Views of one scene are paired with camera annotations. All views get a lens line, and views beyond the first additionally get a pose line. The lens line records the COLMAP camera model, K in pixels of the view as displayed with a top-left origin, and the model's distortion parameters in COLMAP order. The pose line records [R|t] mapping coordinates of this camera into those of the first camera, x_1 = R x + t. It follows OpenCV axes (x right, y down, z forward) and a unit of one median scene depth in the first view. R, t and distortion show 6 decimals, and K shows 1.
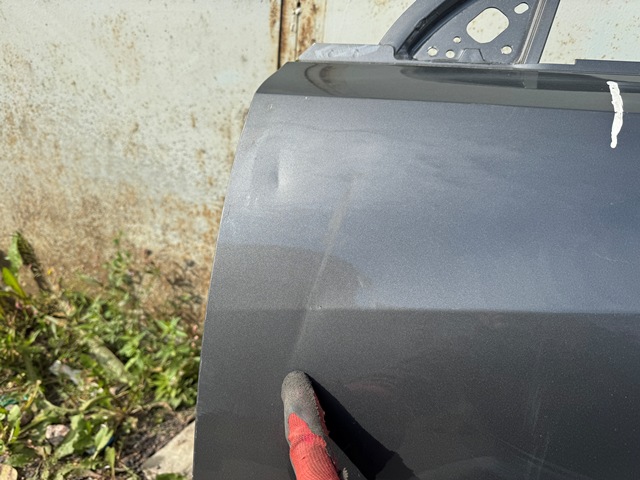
lens RADIAL K [[465.7, 0, 320.0], [0, 465.7, 240.0], [0, 0, 1]] dist [0.025870, -0.071094]
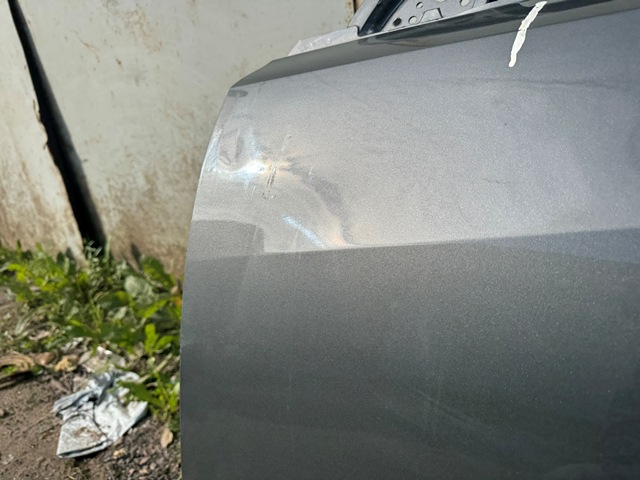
lens RADIAL K [[462.6, 0, 320.0], [0, 462.6, 240.0], [0, 0, 1]] dist [0.022171, -0.072910]
pose [[0.904914, -0.042011, -0.423517, 0.217744], [0.009836, 0.996915, -0.077873, 0.070243], [0.425482, 0.066302, 0.902535, 0.009047]]
